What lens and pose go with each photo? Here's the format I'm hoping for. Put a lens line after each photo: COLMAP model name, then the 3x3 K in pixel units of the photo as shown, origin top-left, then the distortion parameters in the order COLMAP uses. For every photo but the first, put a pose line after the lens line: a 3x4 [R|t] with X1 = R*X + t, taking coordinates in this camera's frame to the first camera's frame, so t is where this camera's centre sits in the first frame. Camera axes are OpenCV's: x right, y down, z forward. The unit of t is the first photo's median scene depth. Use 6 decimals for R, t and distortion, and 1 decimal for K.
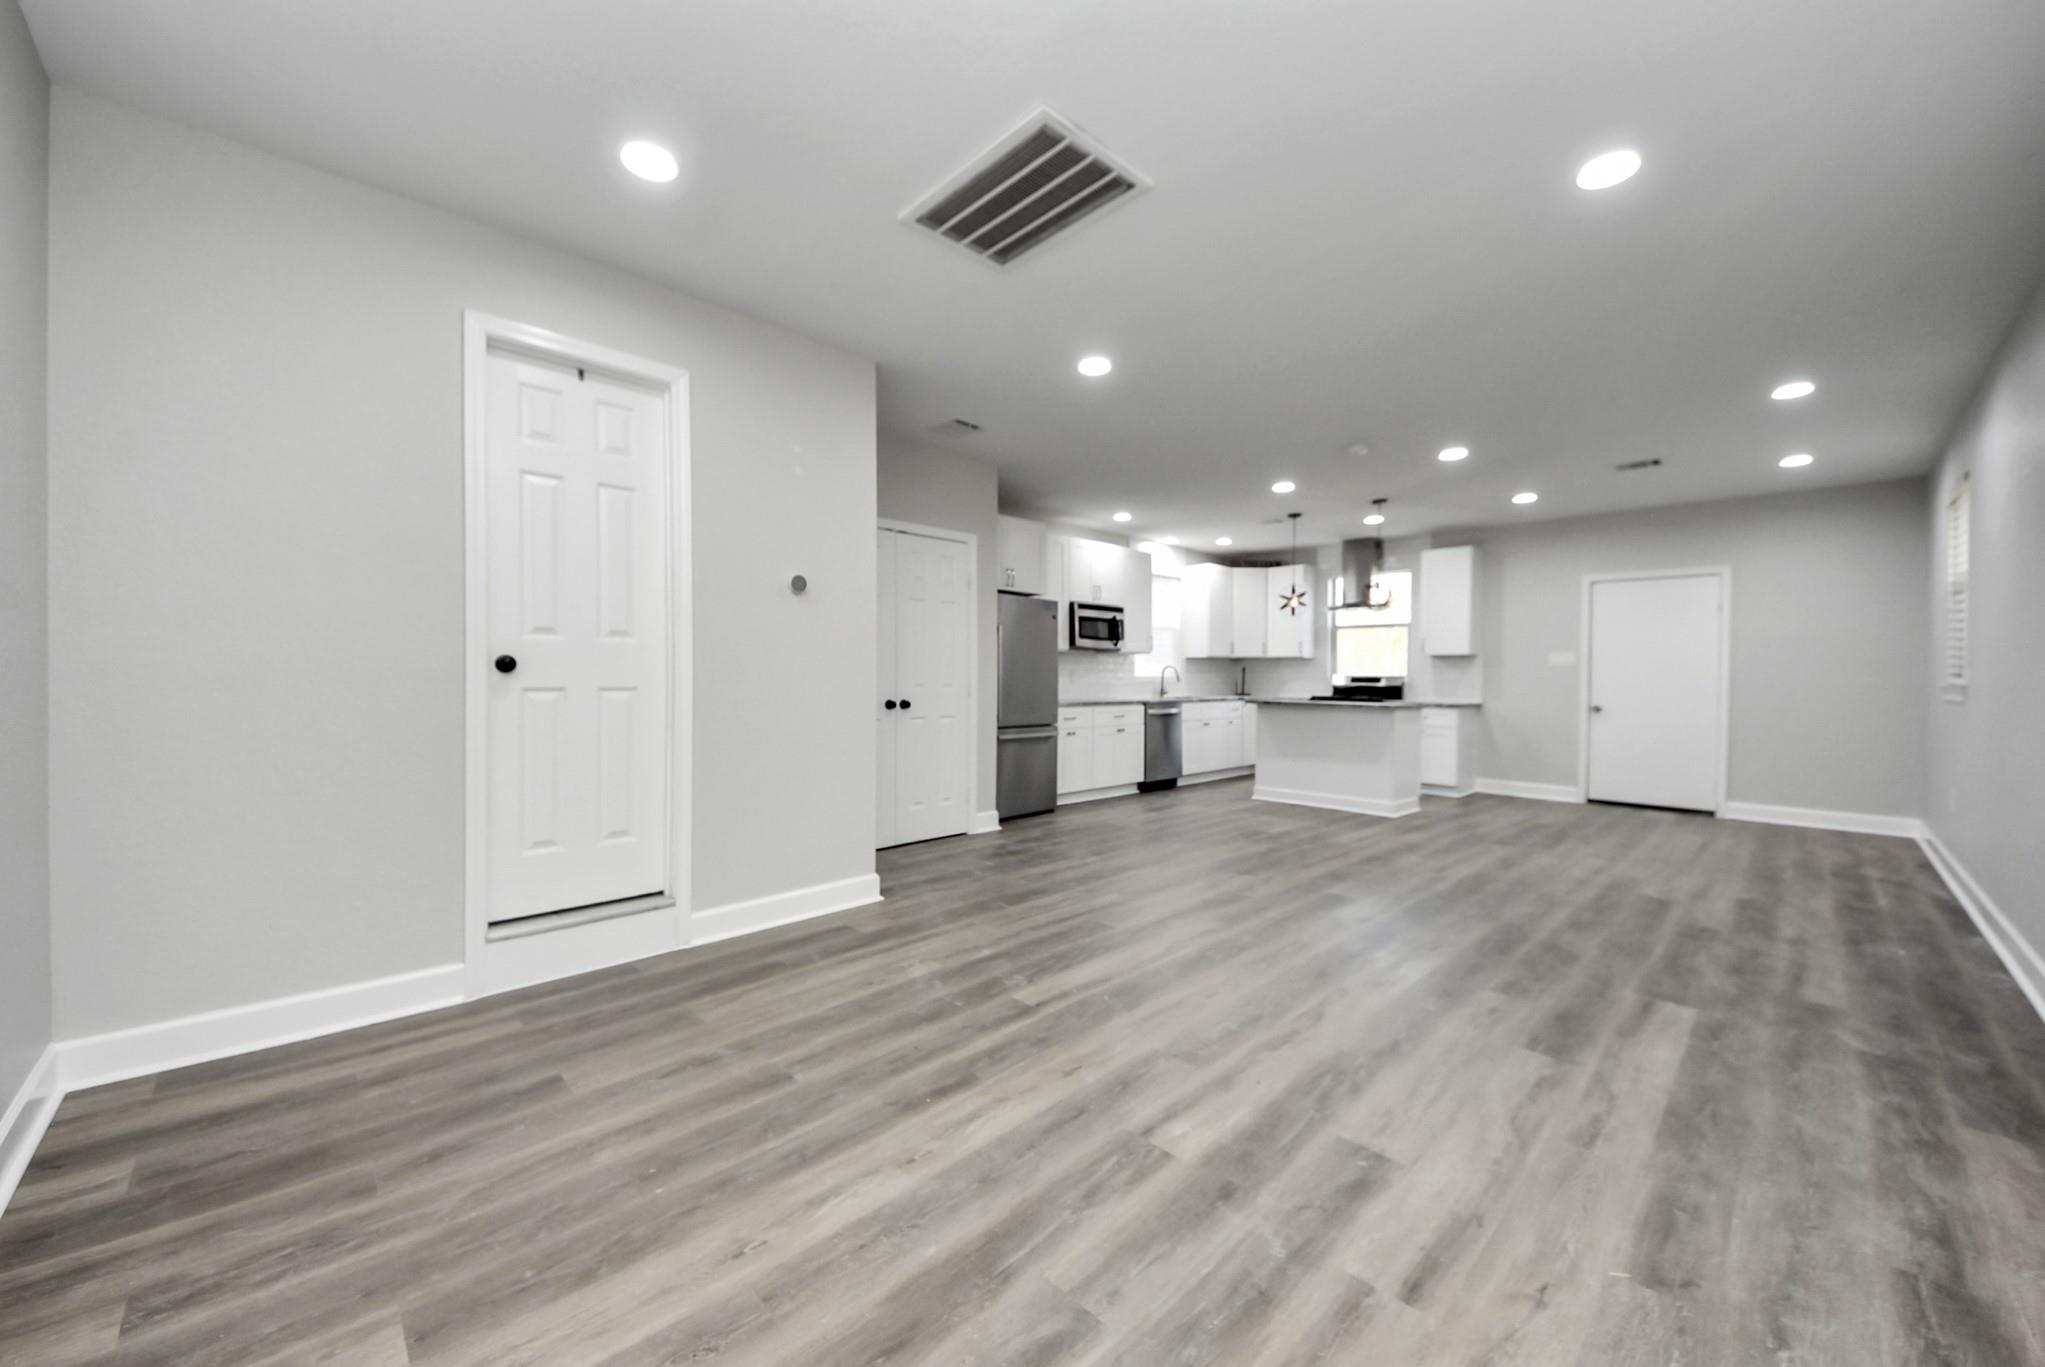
lens RADIAL K [[754.0, 0, 1039.2], [0, 754.0, 688.6], [0, 0, 1]] dist [0.053826, -0.028816]
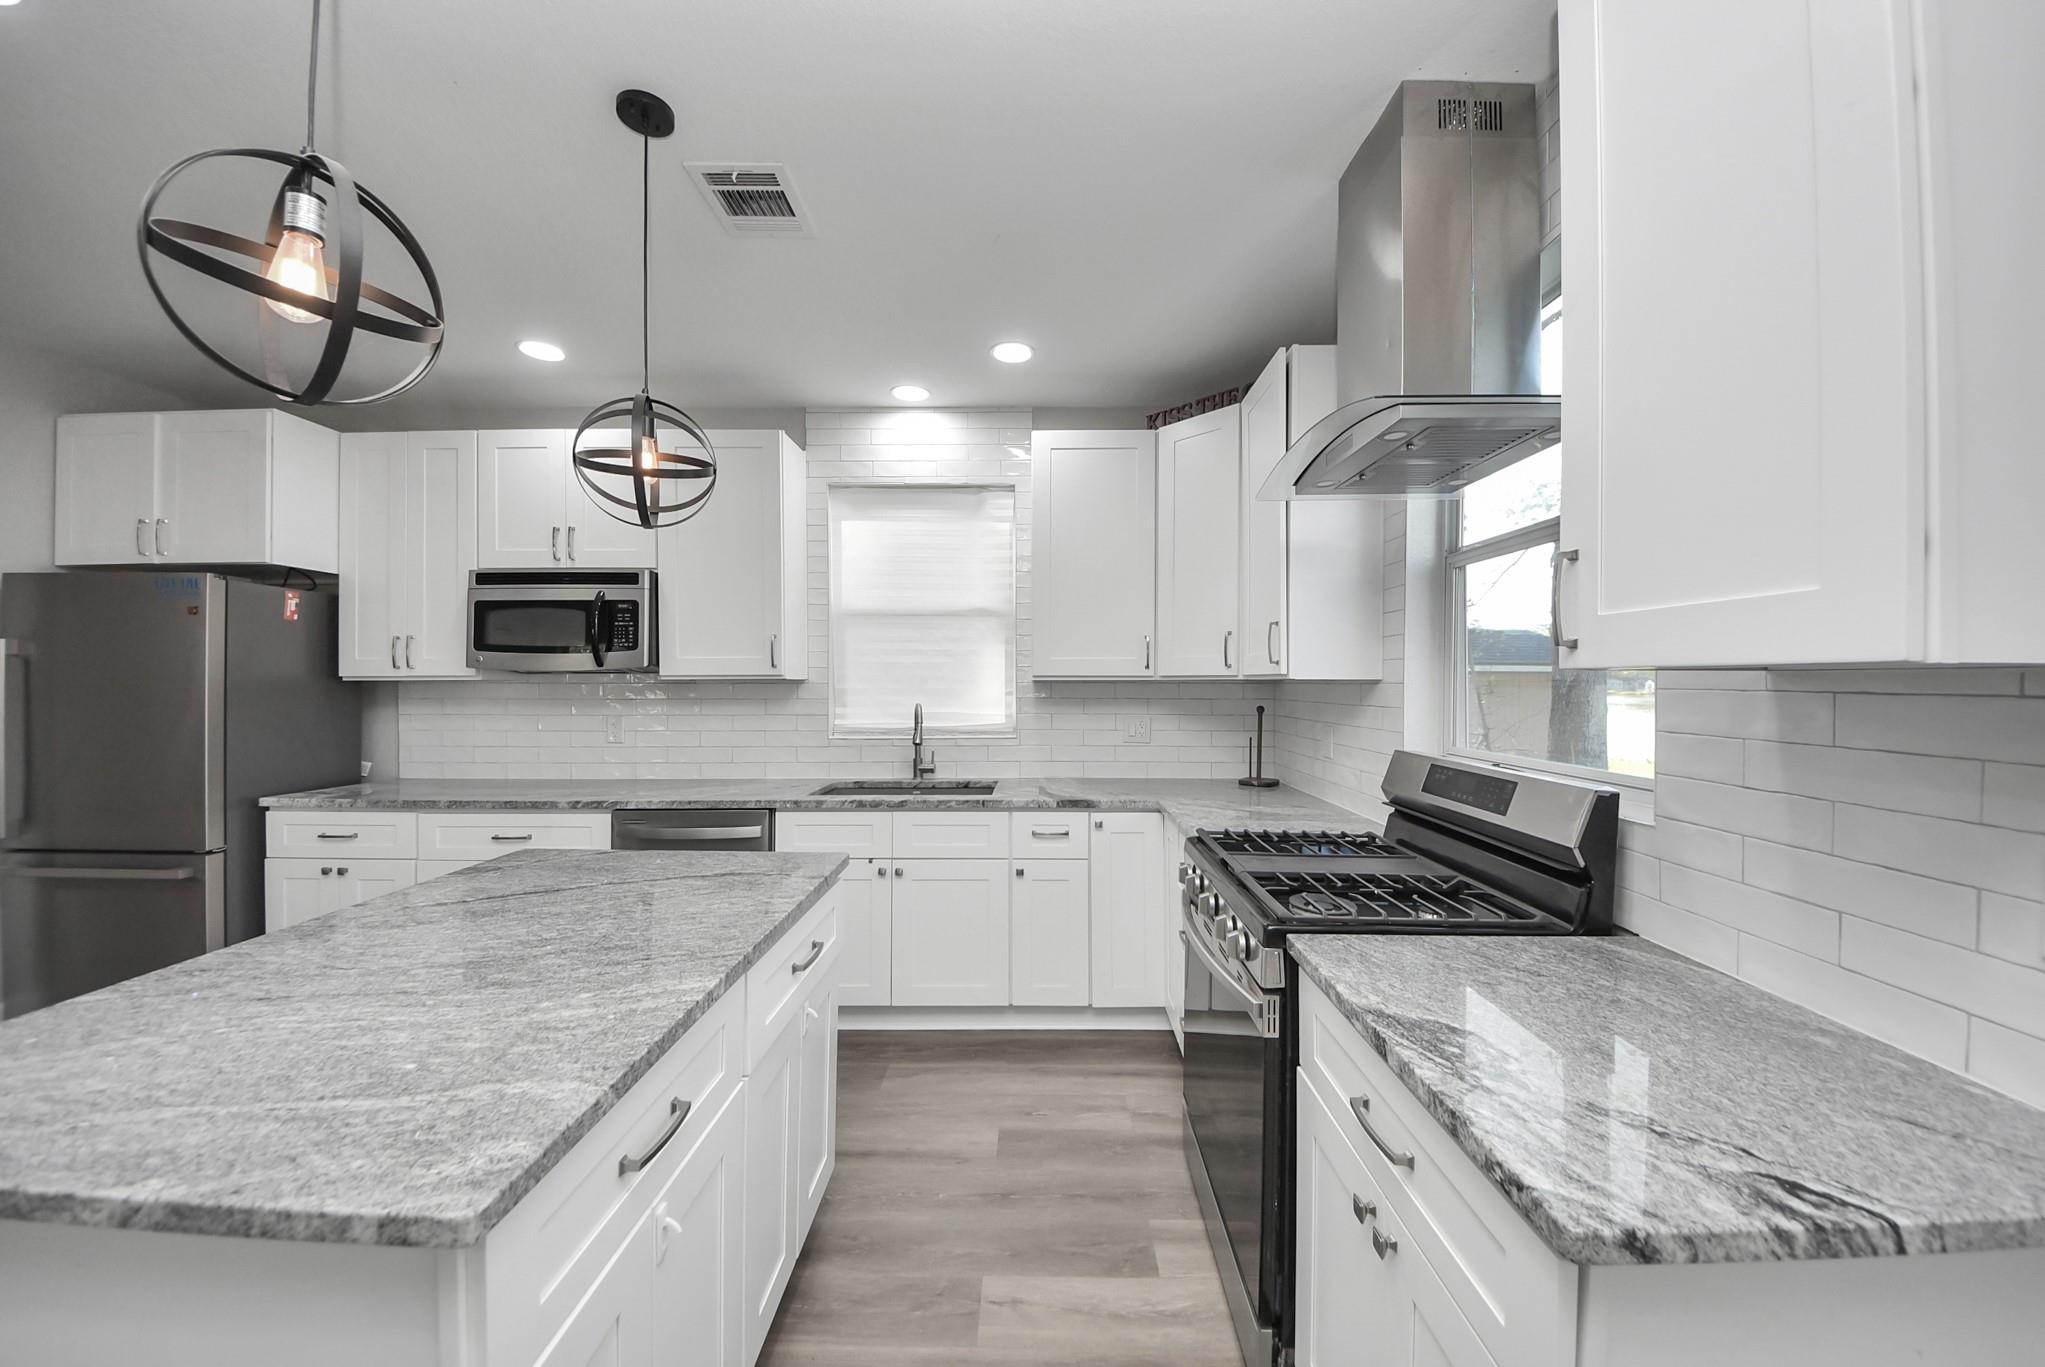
lens RADIAL K [[718.9, 0, 1032.2], [0, 718.9, 684.2], [0, 0, 1]] dist [0.034620, -0.023806]
pose [[0.700755, -0.004680, -0.713386, 0.548776], [-0.007729, 0.999870, -0.014151, -0.040314], [0.713360, 0.015430, 0.700628, 0.869540]]
